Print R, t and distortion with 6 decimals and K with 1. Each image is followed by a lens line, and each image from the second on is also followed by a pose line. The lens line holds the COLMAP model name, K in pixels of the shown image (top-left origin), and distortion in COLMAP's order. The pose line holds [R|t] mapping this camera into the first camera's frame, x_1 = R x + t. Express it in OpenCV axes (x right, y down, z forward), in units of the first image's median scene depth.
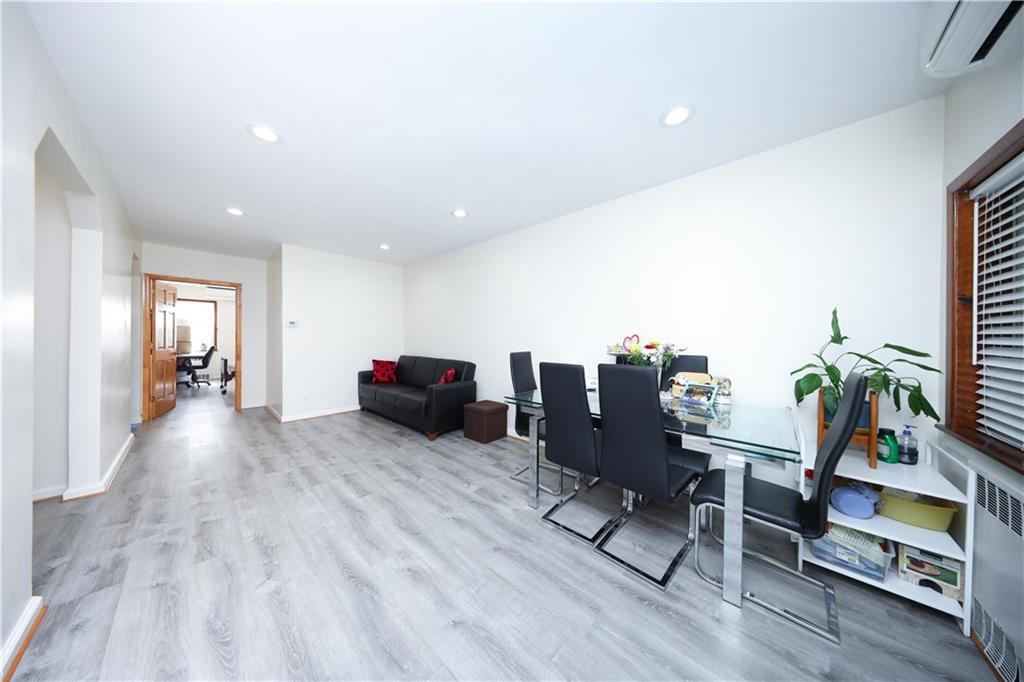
lens RADIAL K [[296.6, 0, 509.5], [0, 296.6, 336.6], [0, 0, 1]] dist [-0.002120, -0.000223]
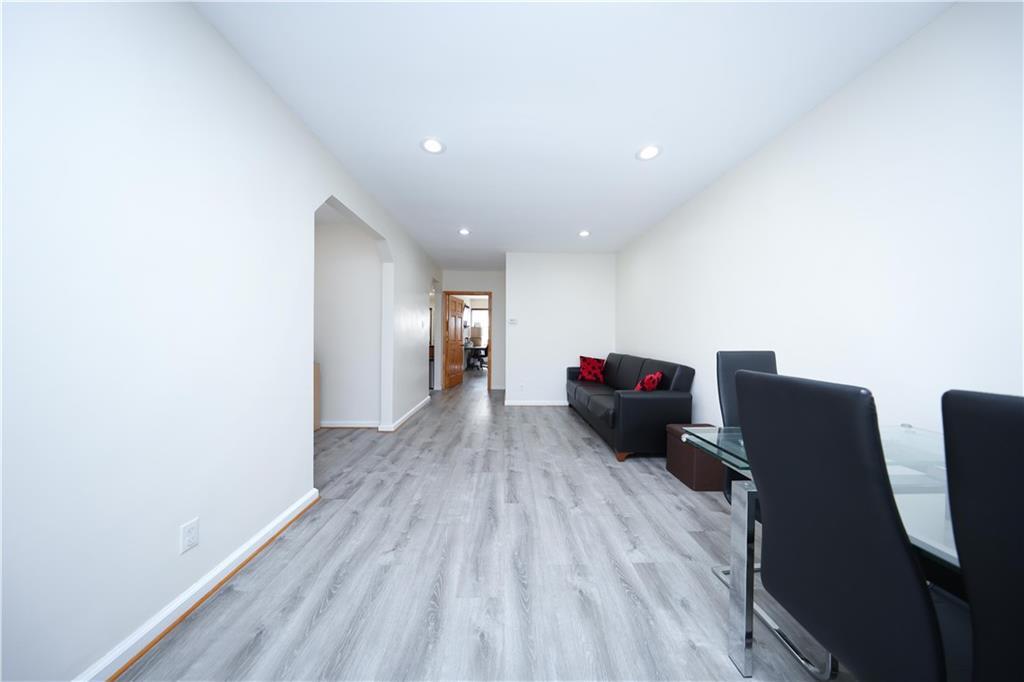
lens RADIAL K [[296.6, 0, 508.9], [0, 296.6, 337.0], [0, 0, 1]] dist [-0.002120, -0.000223]
pose [[0.687558, 0.002210, -0.726126, 0.123742], [-0.000170, 0.999996, 0.002882, 0.021584], [0.726130, -0.001858, 0.687555, 0.280079]]
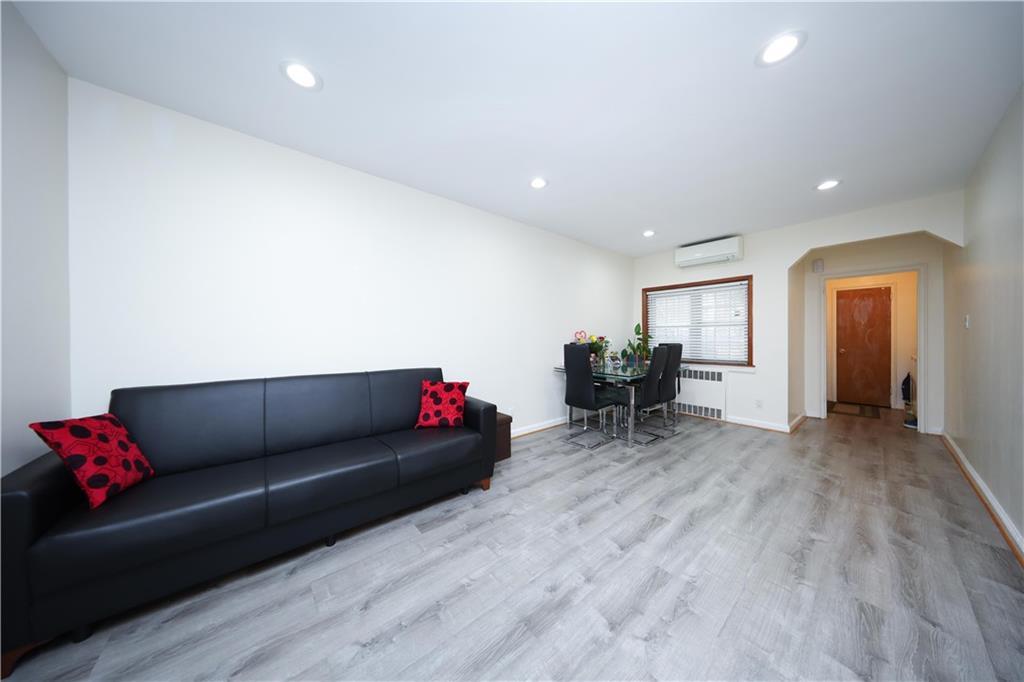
lens RADIAL K [[296.6, 0, 514.9], [0, 296.6, 334.9], [0, 0, 1]] dist [-0.002120, -0.000223]
pose [[0.137212, 0.000867, 0.990541, -1.037064], [-0.002062, 0.999998, -0.000590, 0.015391], [-0.990540, -0.001962, 0.137214, 0.979699]]
